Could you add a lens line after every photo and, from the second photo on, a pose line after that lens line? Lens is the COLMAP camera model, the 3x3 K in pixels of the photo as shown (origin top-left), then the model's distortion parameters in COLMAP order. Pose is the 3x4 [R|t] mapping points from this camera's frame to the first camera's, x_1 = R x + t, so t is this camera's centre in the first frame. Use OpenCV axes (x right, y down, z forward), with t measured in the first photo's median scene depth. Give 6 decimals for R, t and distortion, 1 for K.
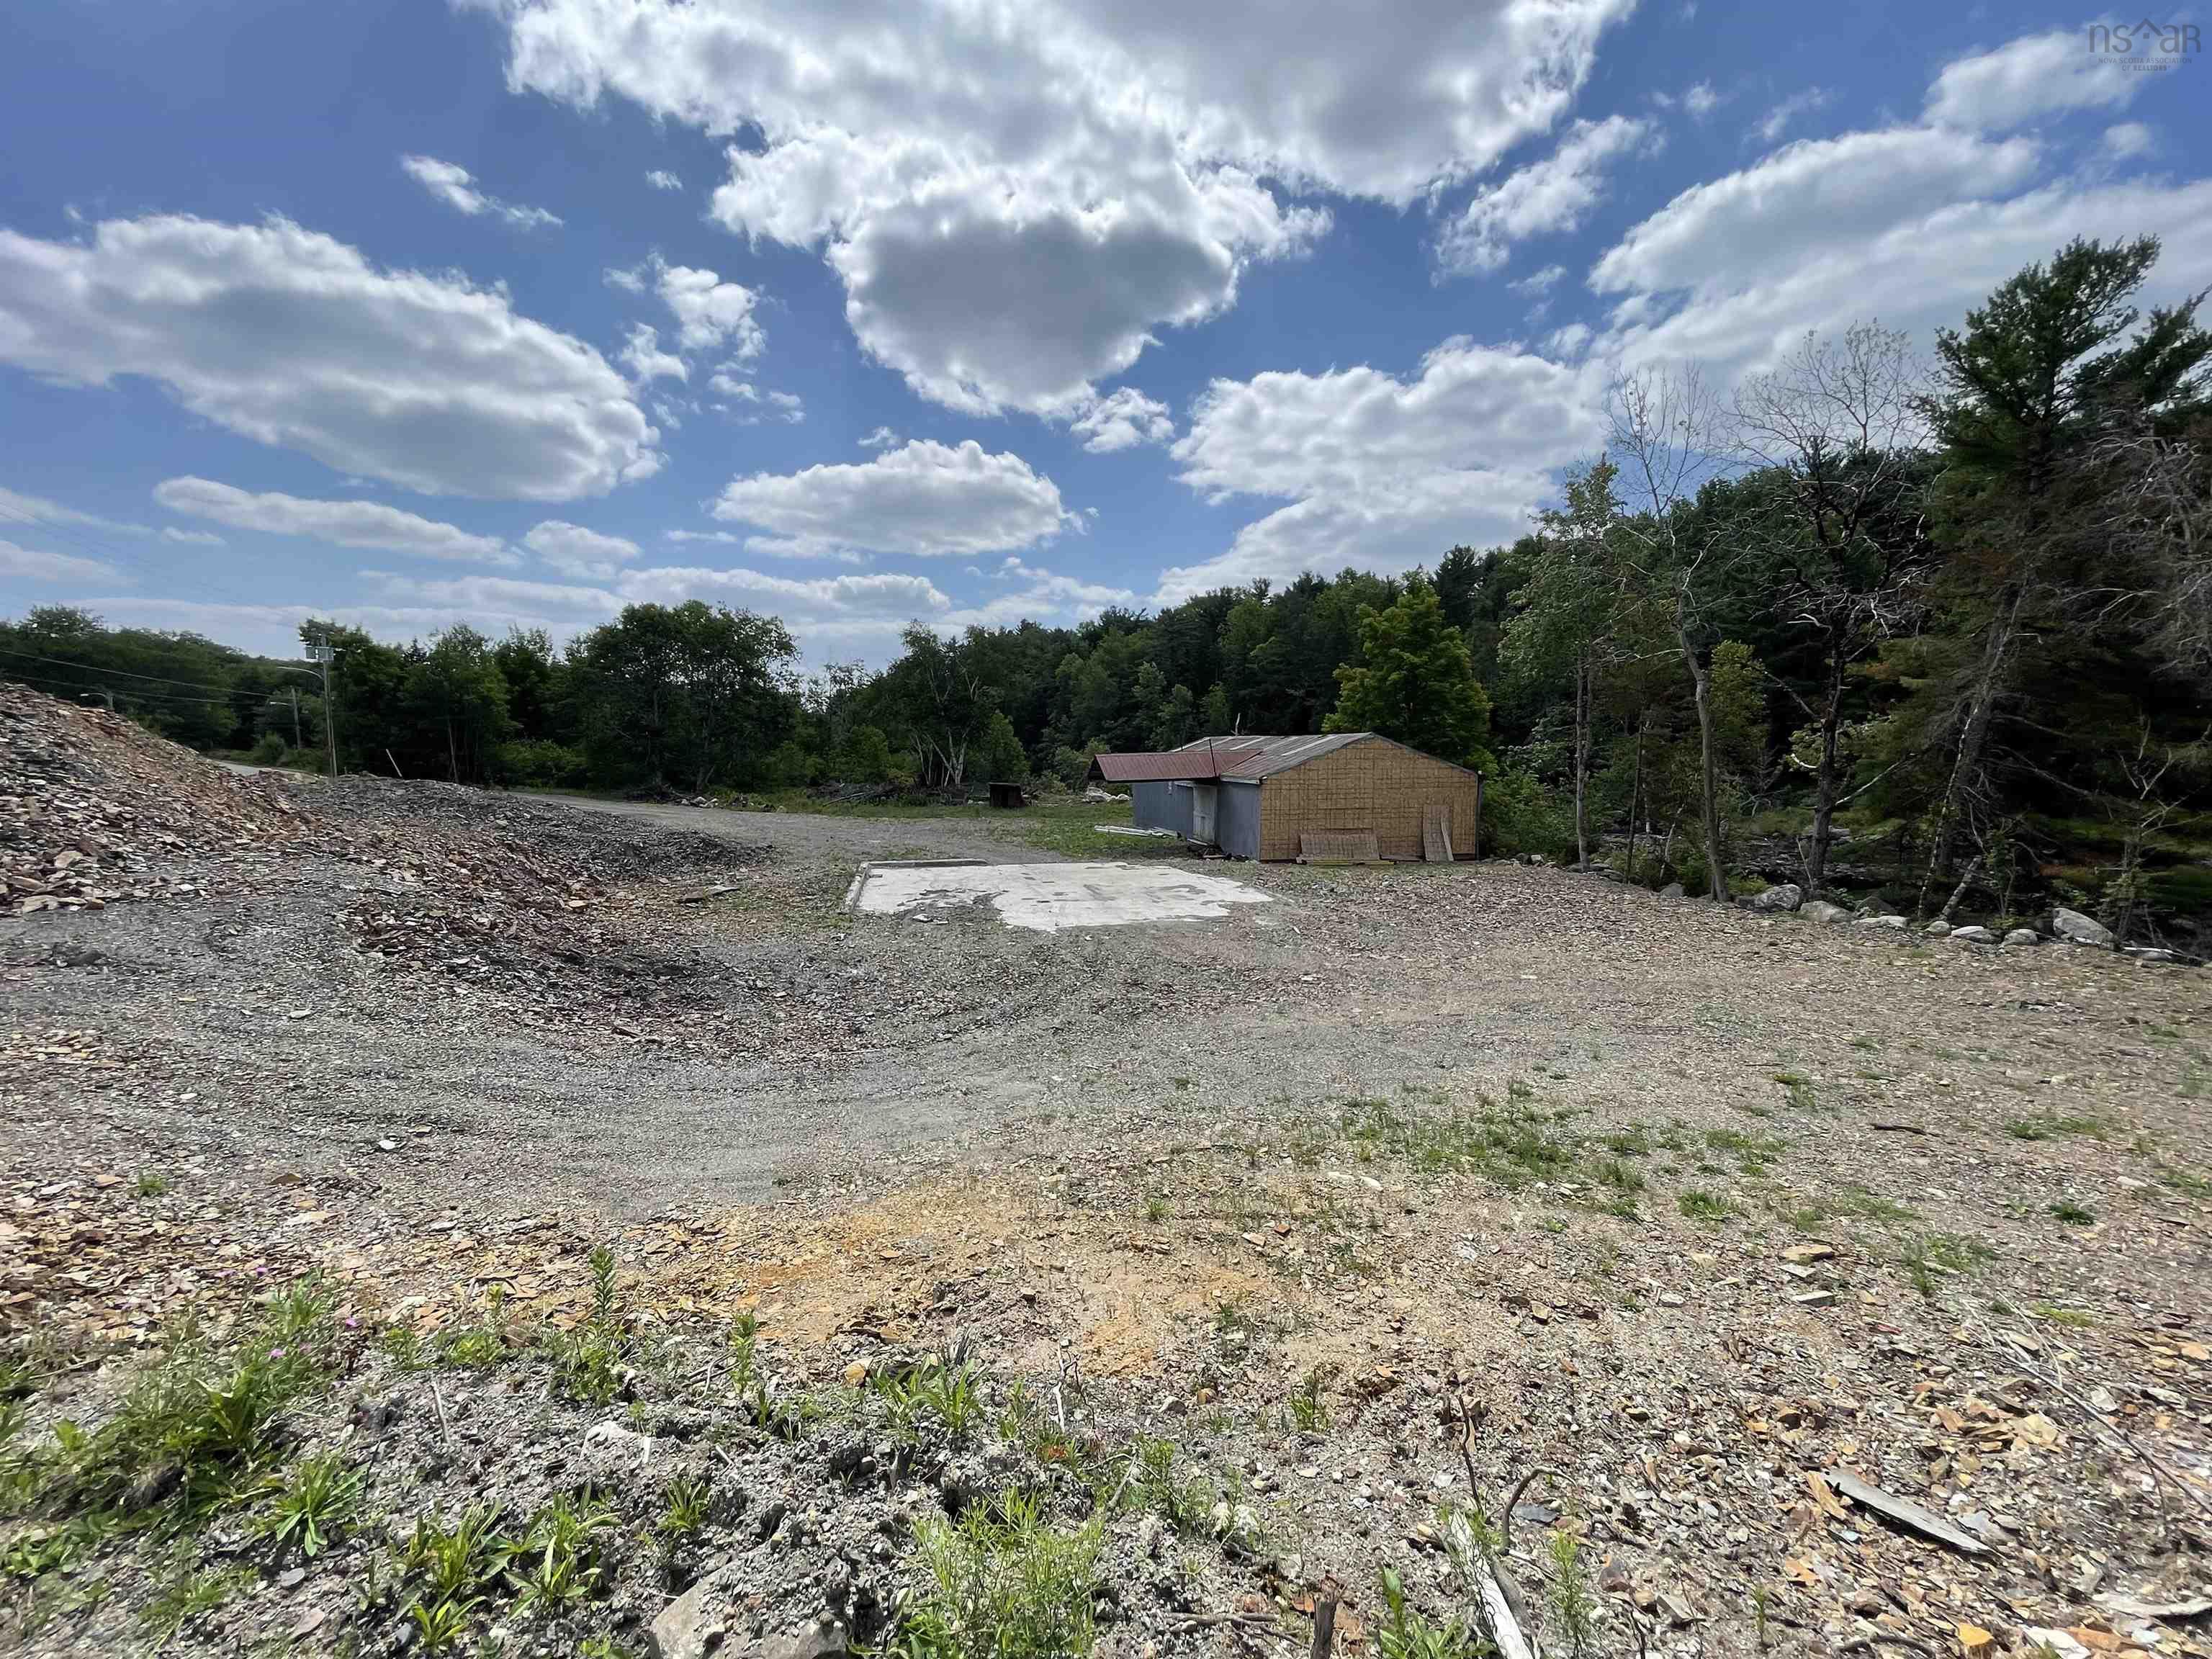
lens RADIAL K [[866.3, 0, 1106.0], [0, 866.3, 829.5], [0, 0, 1]] dist [0.000934, 0.000106]
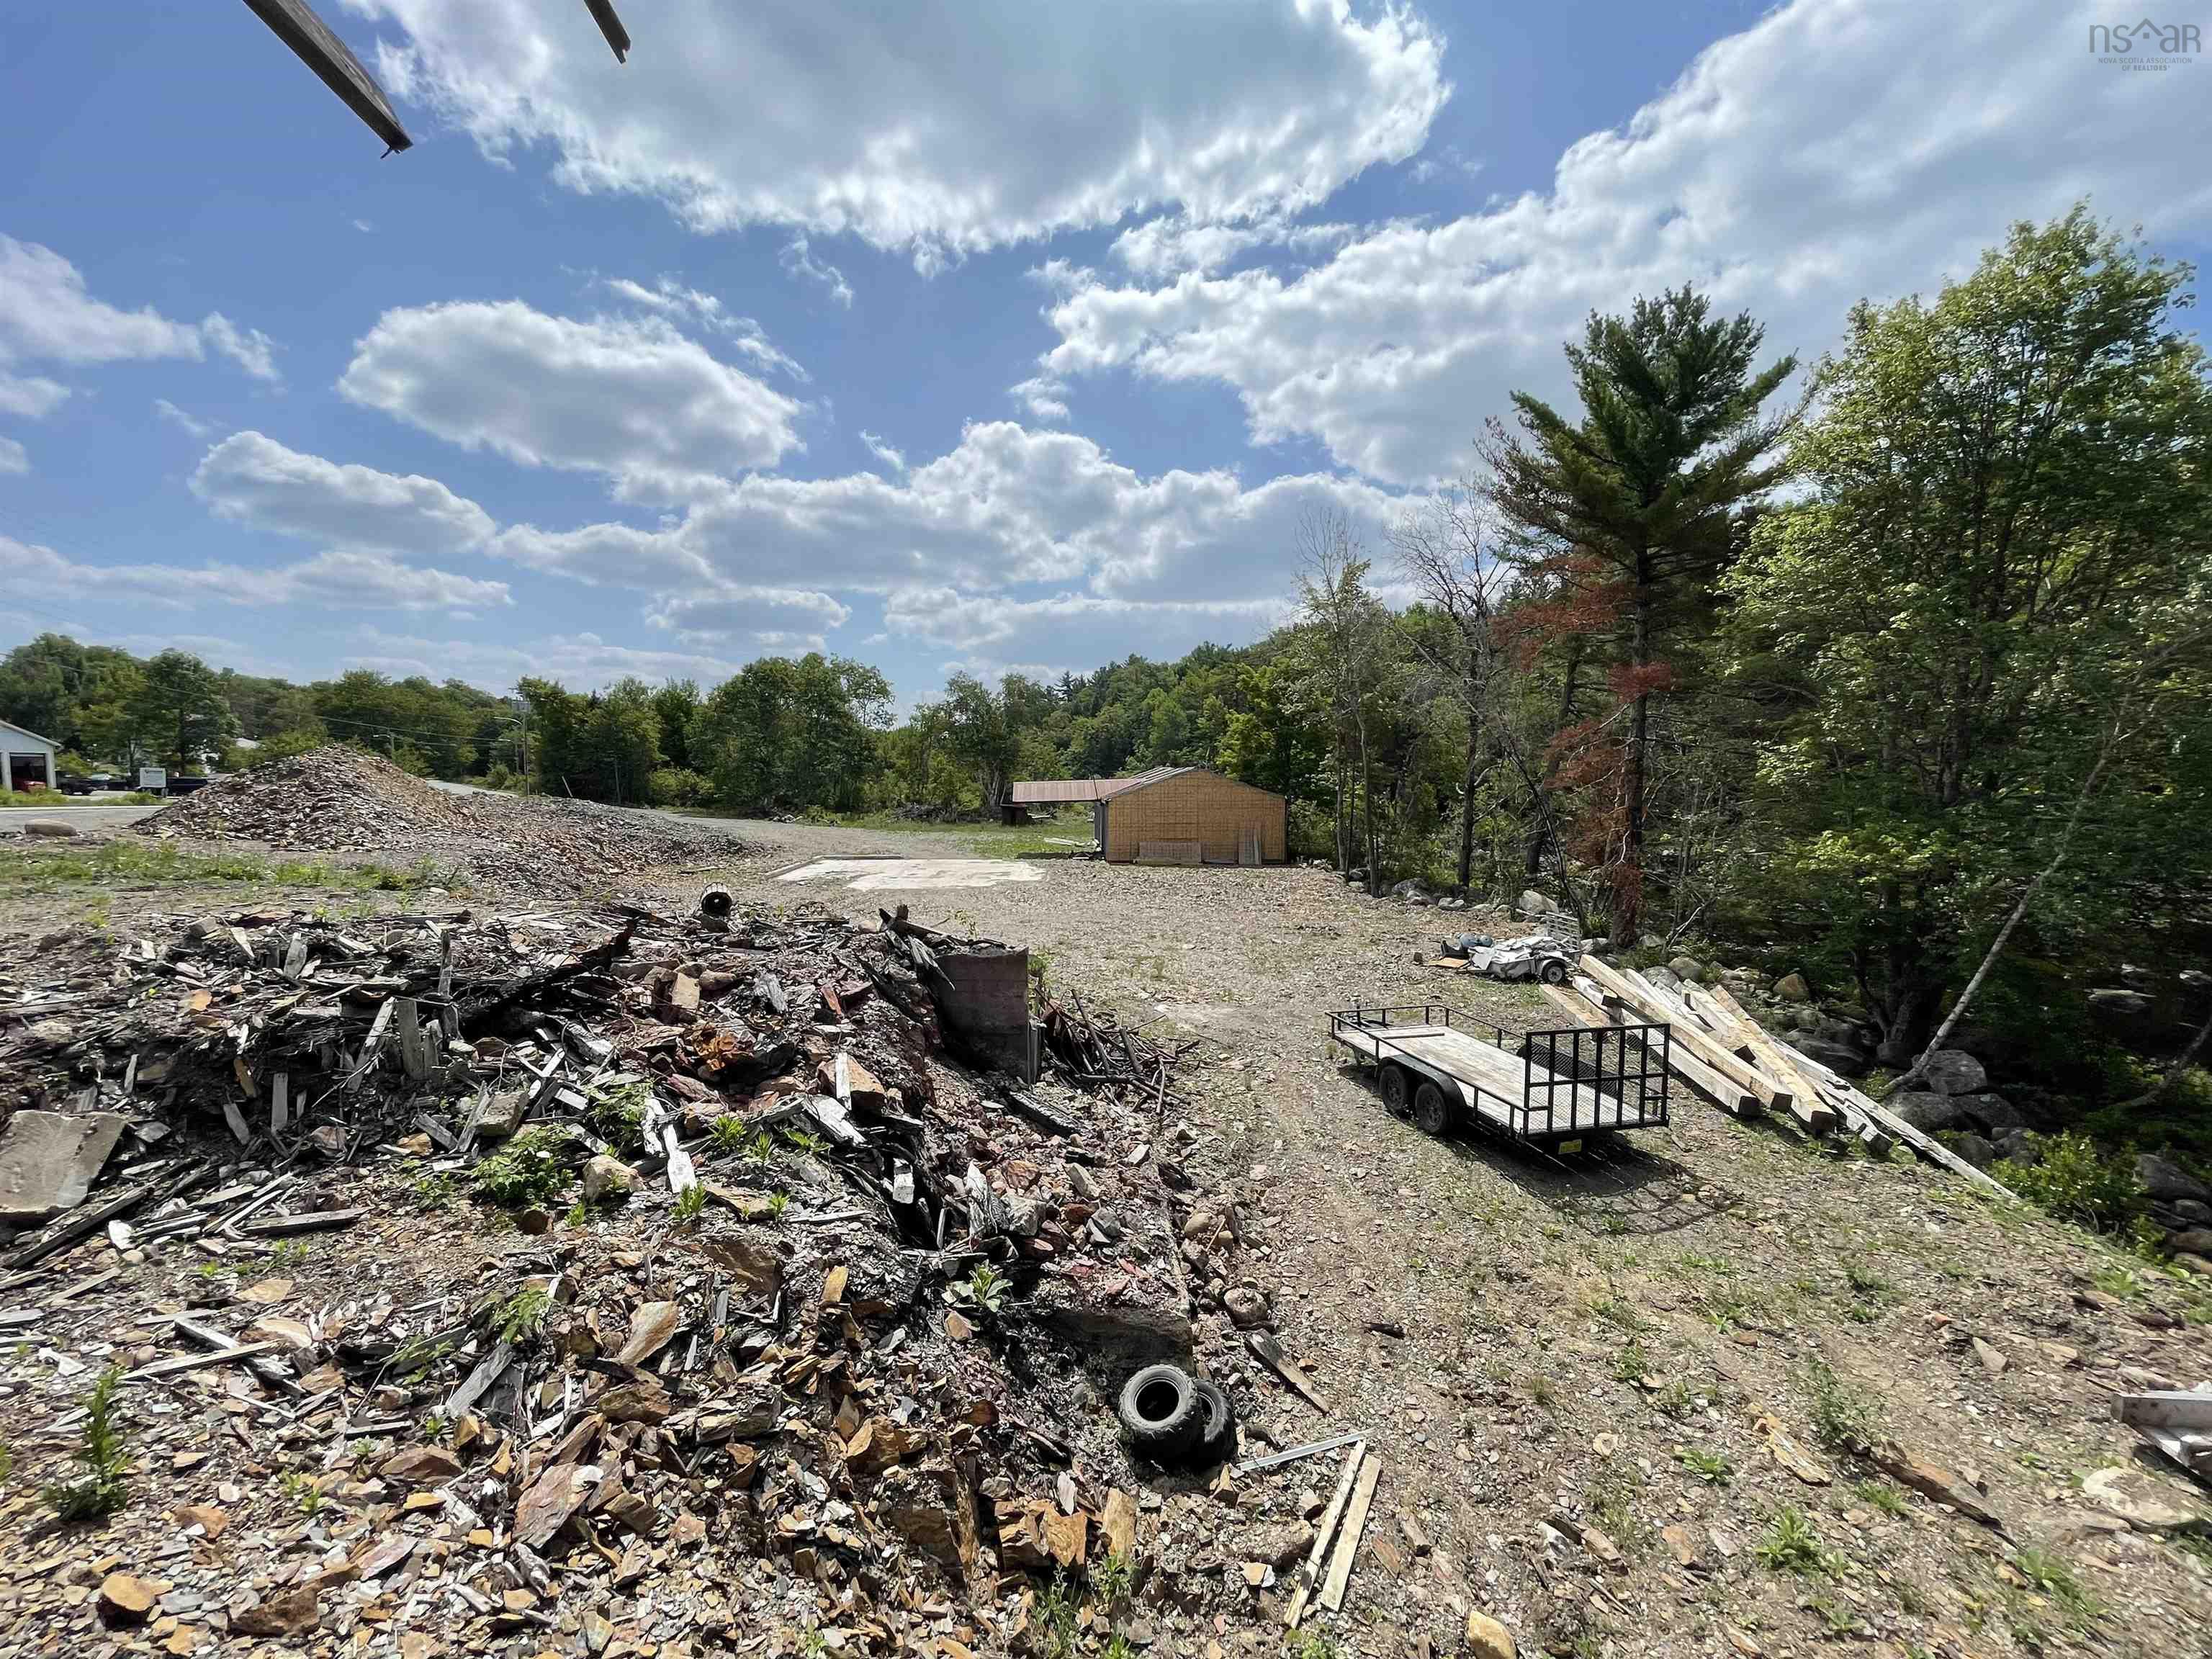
lens RADIAL K [[866.3, 0, 1106.0], [0, 866.3, 829.5], [0, 0, 1]] dist [0.000934, 0.000106]
pose [[0.986349, 0.010510, -0.164331, 0.177859], [-0.015401, 0.999474, -0.028522, 0.011525], [0.163945, 0.030664, 0.985993, -0.147426]]
